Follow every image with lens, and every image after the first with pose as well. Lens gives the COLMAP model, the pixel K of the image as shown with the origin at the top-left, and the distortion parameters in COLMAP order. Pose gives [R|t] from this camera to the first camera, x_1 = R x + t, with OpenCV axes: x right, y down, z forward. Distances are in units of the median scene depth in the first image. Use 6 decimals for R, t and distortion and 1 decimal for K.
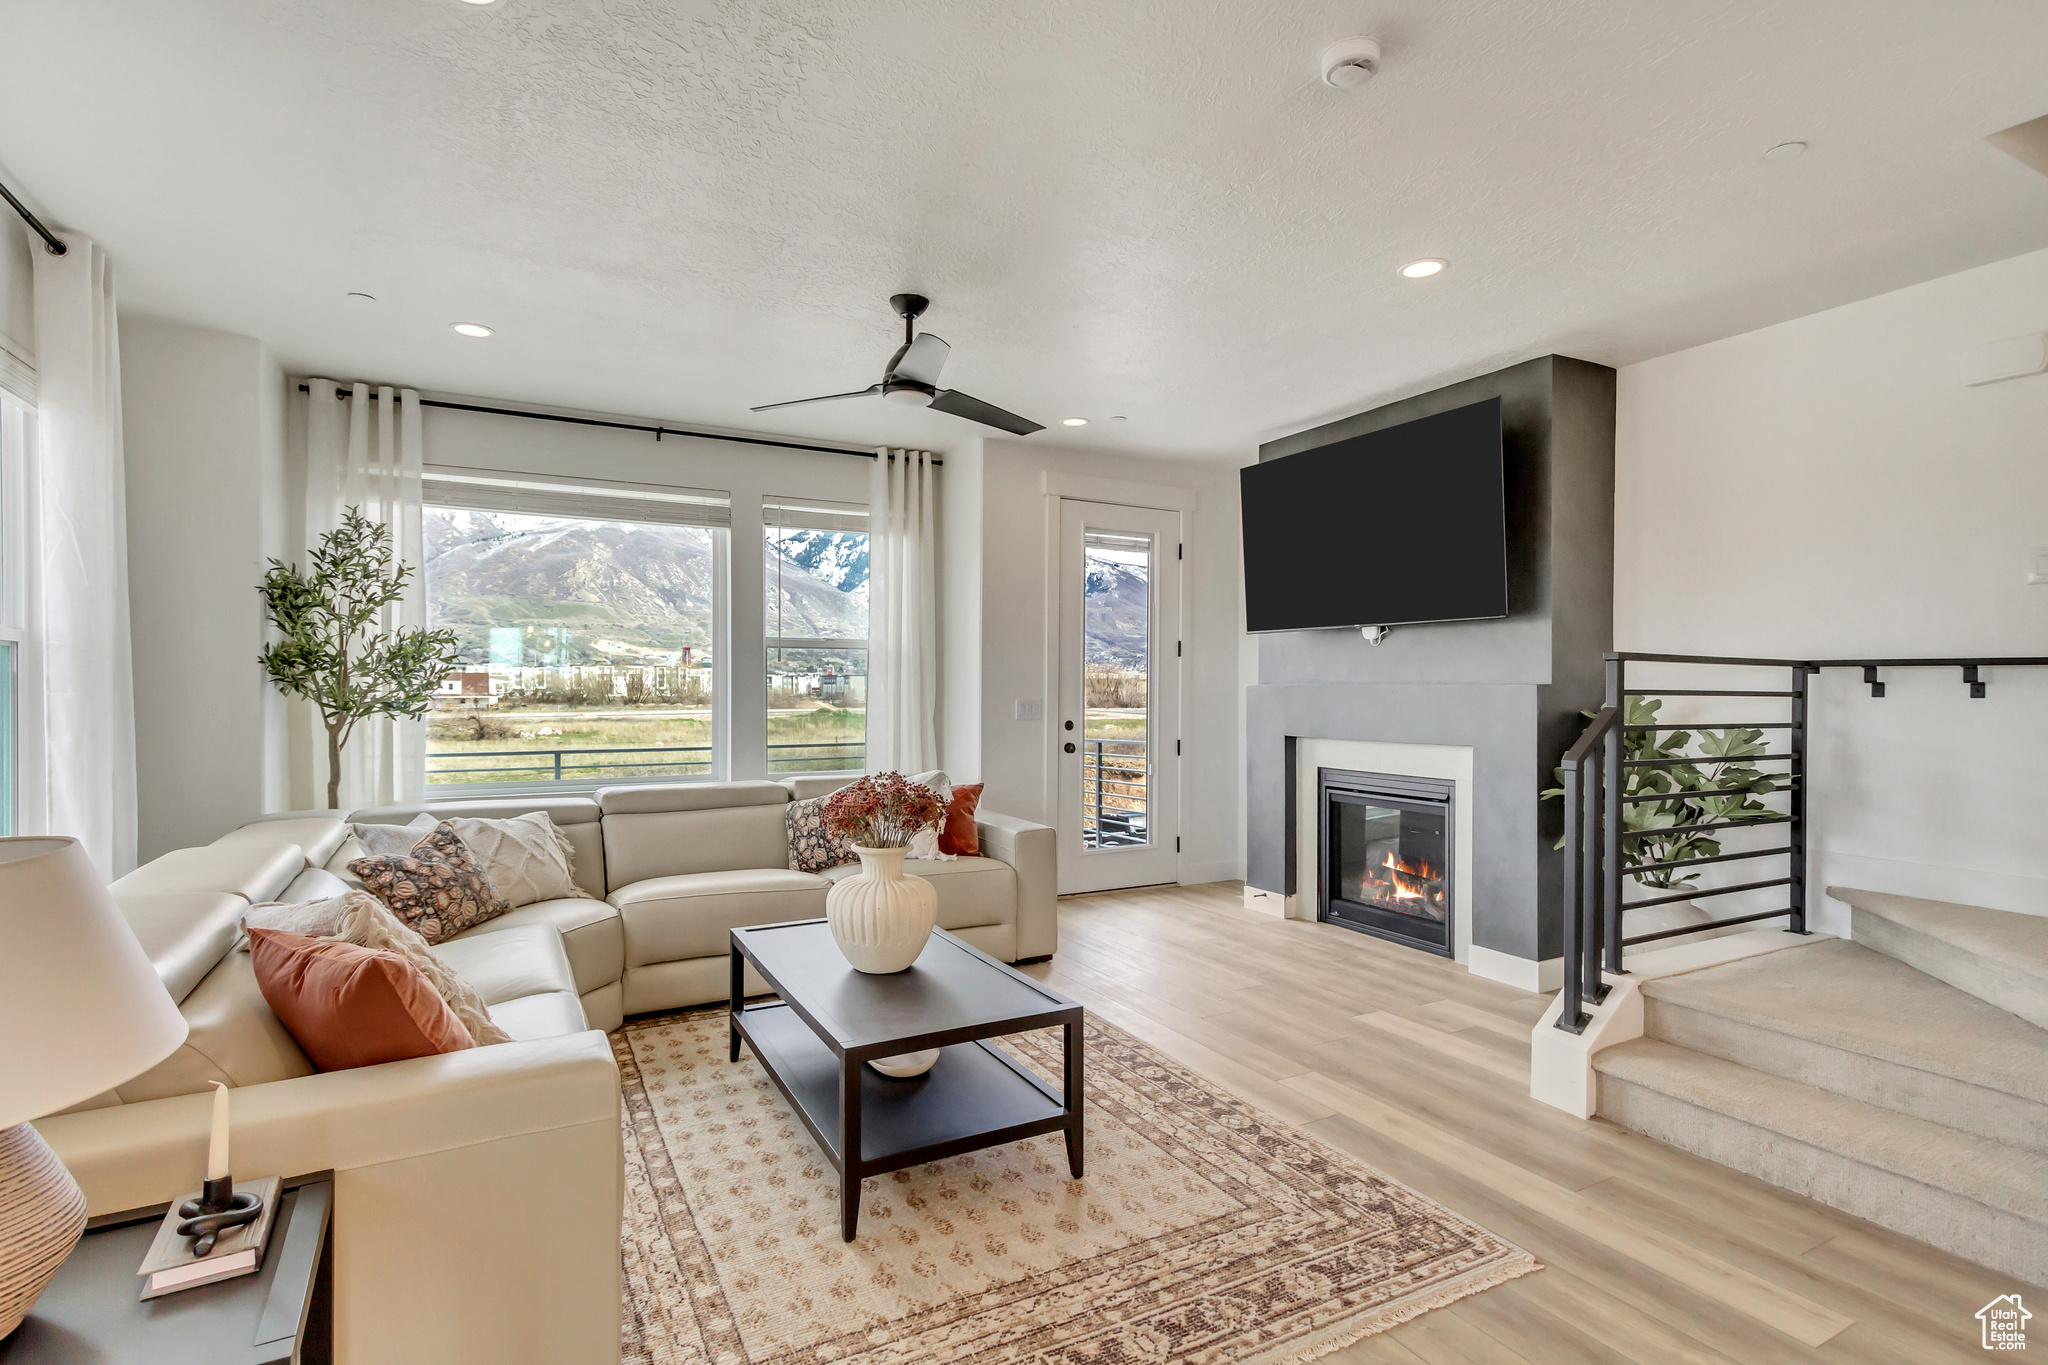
lens RADIAL K [[978.7, 0, 1024.0], [0, 978.7, 682.5], [0, 0, 1]] dist [0.030037, -0.000294]
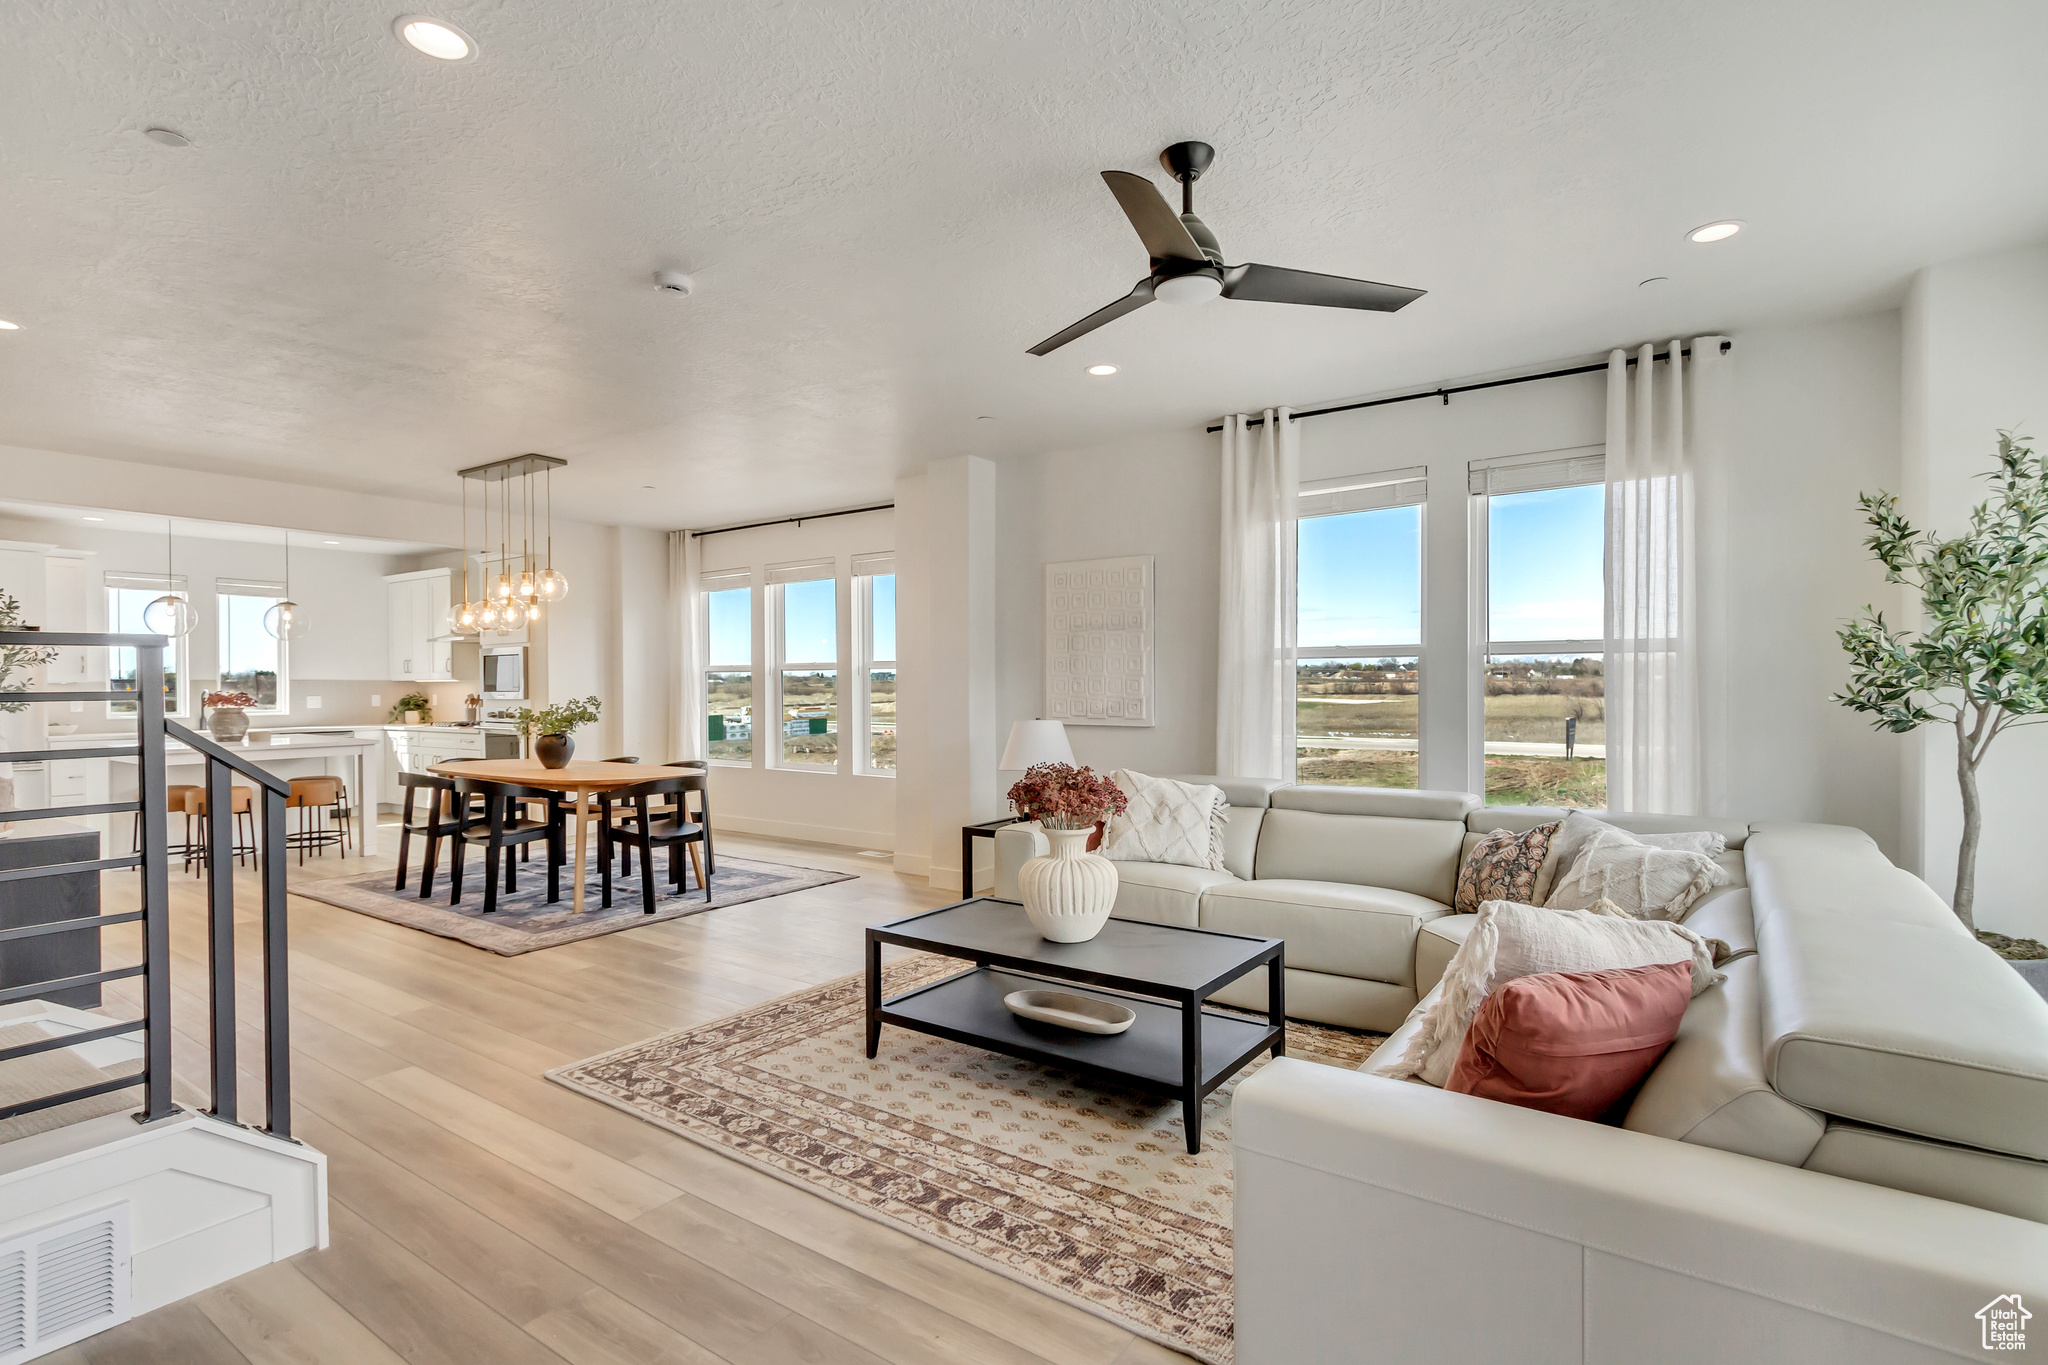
lens RADIAL K [[978.7, 0, 1024.0], [0, 978.7, 682.5], [0, 0, 1]] dist [0.030037, -0.000294]
pose [[-0.897768, 0.003176, -0.440456, 0.422870], [0.004288, 0.999990, -0.001529, 0.002527], [0.440447, -0.003261, -0.897773, 2.143168]]
